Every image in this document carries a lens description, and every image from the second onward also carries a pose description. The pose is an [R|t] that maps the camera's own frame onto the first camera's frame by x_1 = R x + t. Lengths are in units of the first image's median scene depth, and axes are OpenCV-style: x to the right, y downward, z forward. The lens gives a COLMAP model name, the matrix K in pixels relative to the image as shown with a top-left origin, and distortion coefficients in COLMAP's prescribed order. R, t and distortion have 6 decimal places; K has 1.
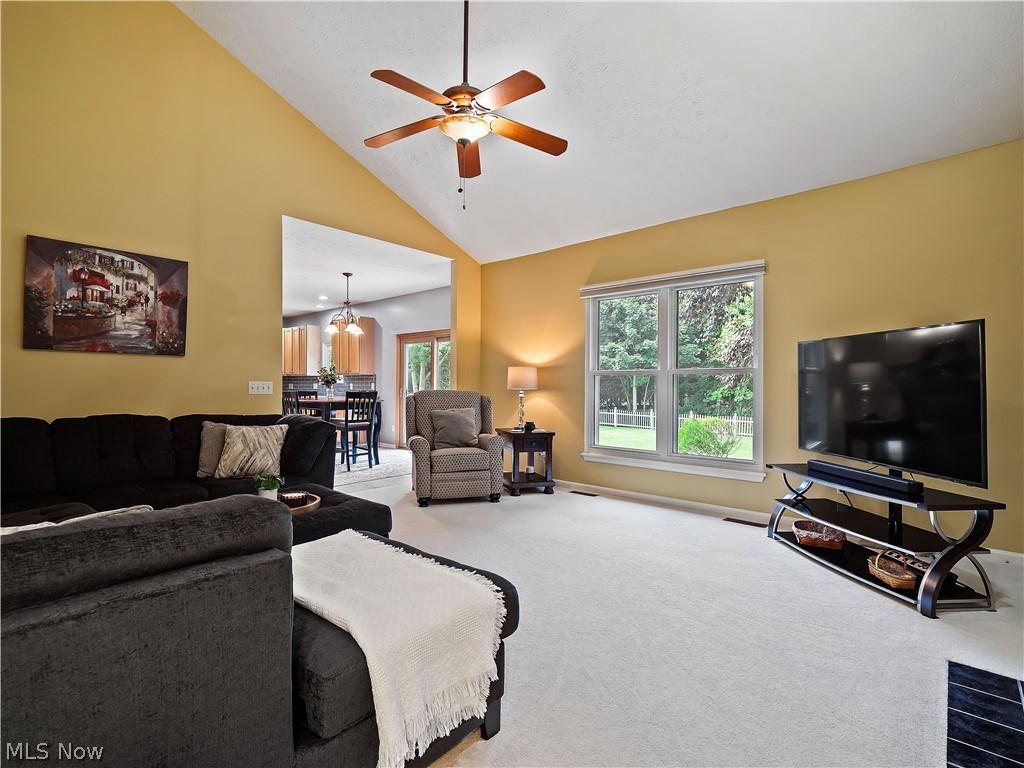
lens RADIAL K [[505.6, 0, 502.5], [0, 505.6, 384.8], [0, 0, 1]] dist [0.005857, -0.000918]
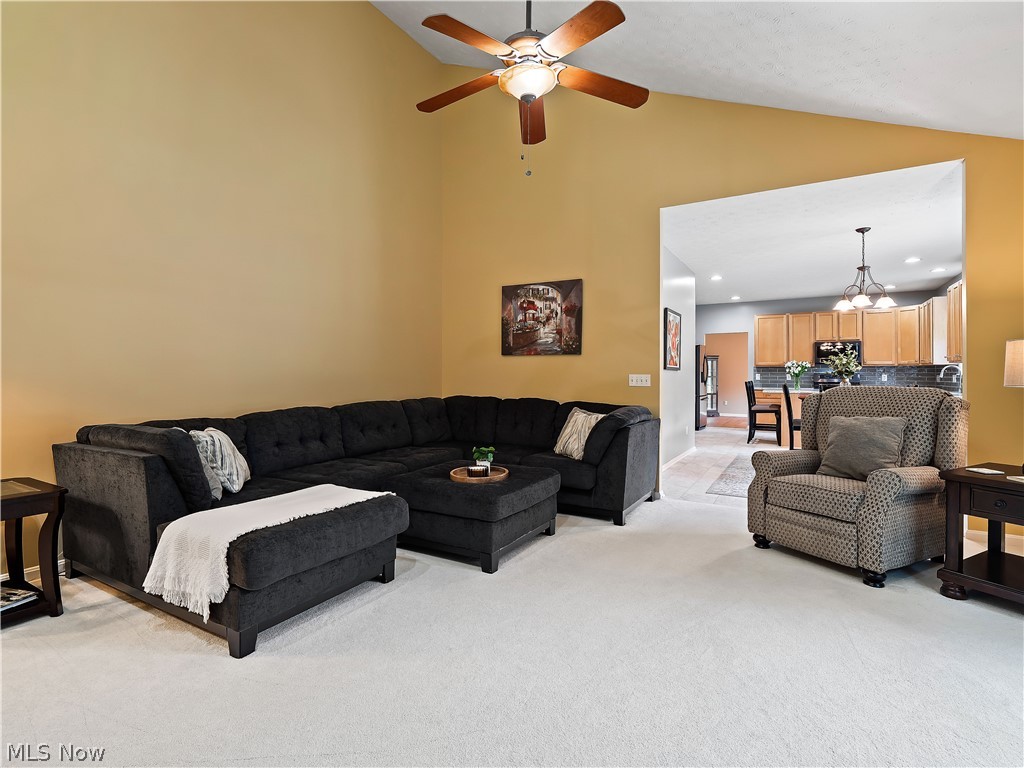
lens RADIAL K [[505.6, 0, 515.8], [0, 505.6, 376.3], [0, 0, 1]] dist [0.005857, -0.000918]
pose [[0.190252, 0.000435, -0.981735, 0.611809], [-0.001233, 0.999999, 0.000204, -0.003198], [0.981734, 0.001172, 0.190253, 0.652690]]
